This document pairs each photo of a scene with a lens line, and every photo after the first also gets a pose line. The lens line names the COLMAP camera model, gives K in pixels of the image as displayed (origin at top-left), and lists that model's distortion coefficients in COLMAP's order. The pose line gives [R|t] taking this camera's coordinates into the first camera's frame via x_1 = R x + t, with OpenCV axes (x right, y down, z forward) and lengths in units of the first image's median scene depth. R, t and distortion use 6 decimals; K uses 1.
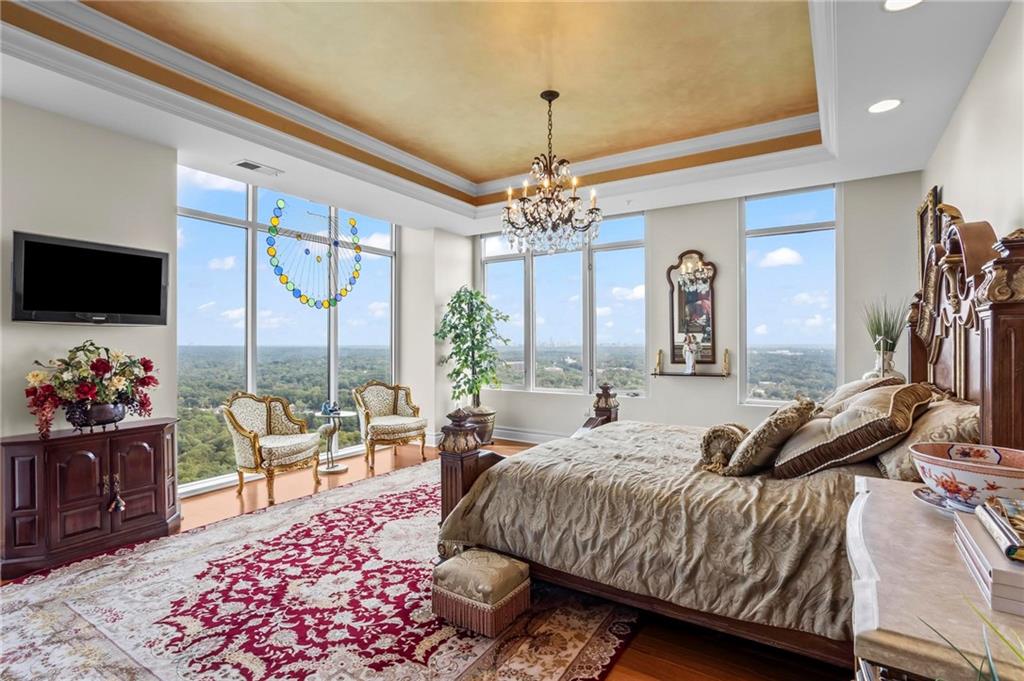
lens RADIAL K [[497.8, 0, 515.6], [0, 497.8, 346.4], [0, 0, 1]] dist [-0.053082, 0.033035]
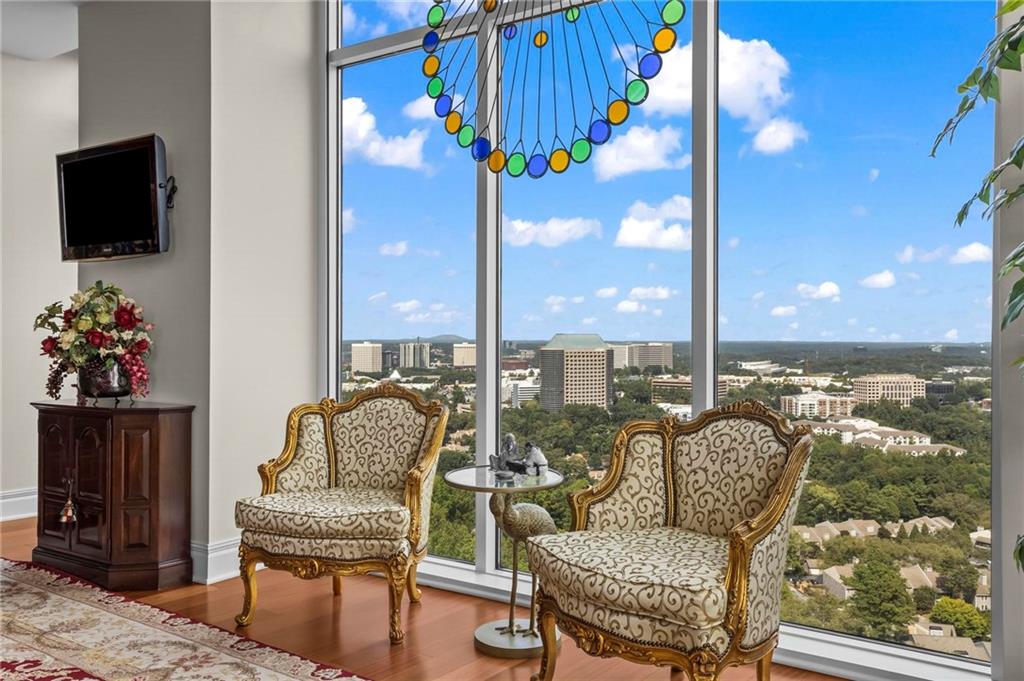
lens RADIAL K [[841.8, 0, 508.0], [0, 841.8, 332.6], [0, 0, 1]] dist [0.013570, 0.003950]
pose [[-0.068323, -0.000521, -0.997663, 0.346317], [-0.007785, 0.999970, 0.000011, 0.058924], [0.997633, 0.007768, -0.068325, 1.658347]]
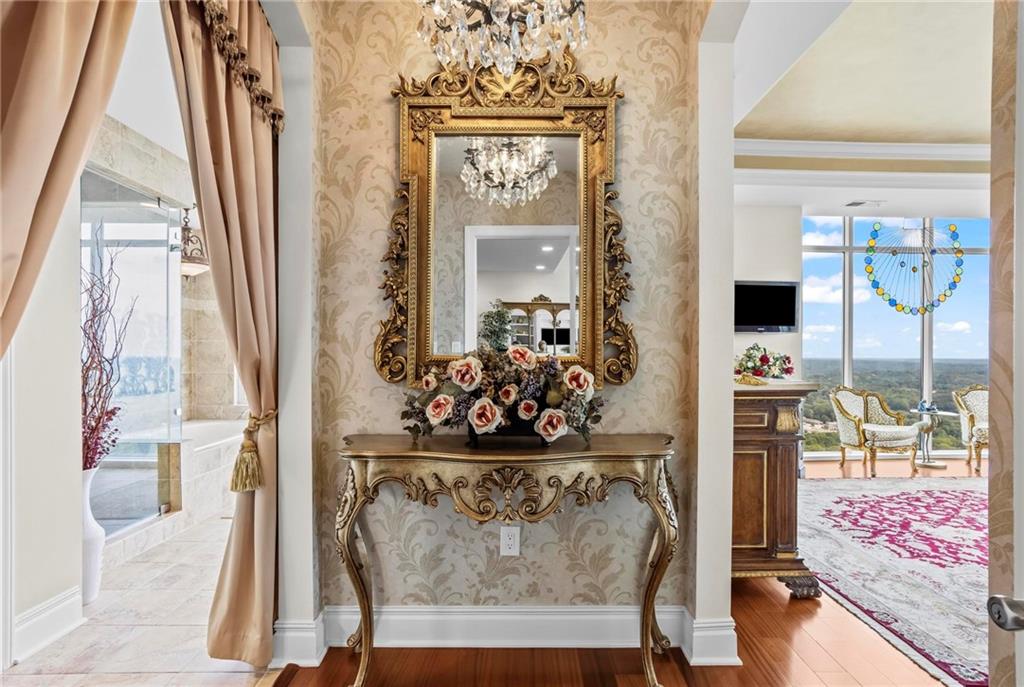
lens RADIAL K [[506.4, 0, 512.6], [0, 506.4, 358.7], [0, 0, 1]] dist [-0.050209, 0.028928]
pose [[0.542766, 0.009110, -0.839835, 0.062513], [-0.010596, 0.999936, 0.003999, 0.039802], [0.839817, 0.006728, 0.542828, -0.537975]]
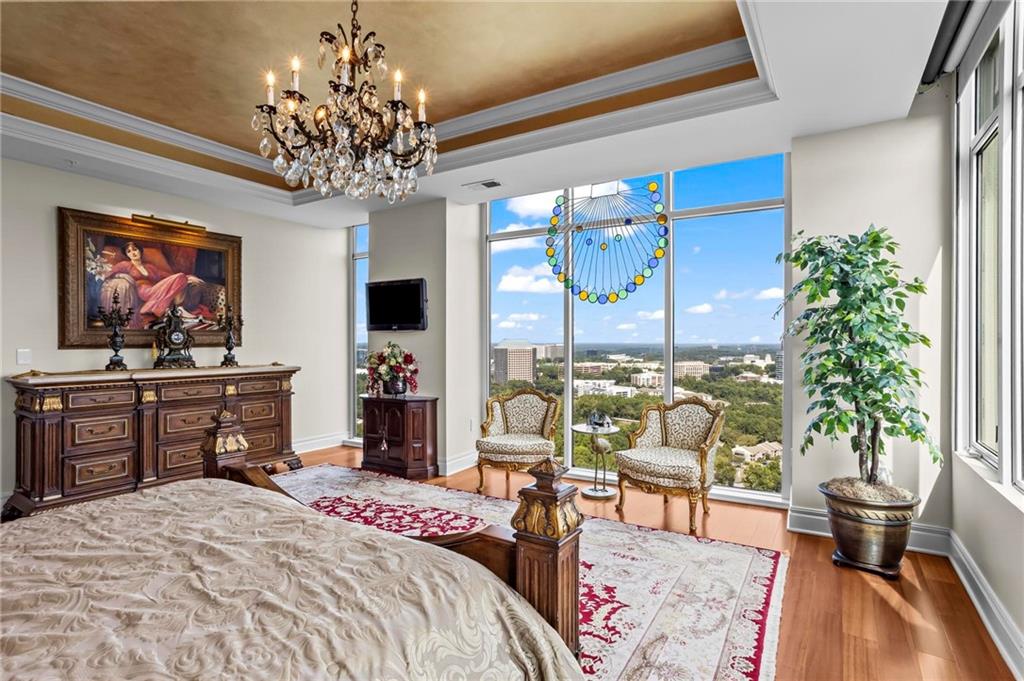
lens RADIAL K [[496.6, 0, 511.0], [0, 496.6, 343.6], [0, 0, 1]] dist [-0.058029, 0.037723]
pose [[0.009839, 0.011679, -0.999883, 0.759791], [-0.005821, 0.999916, 0.011622, -0.025861], [0.999935, 0.005706, 0.009906, 1.350123]]
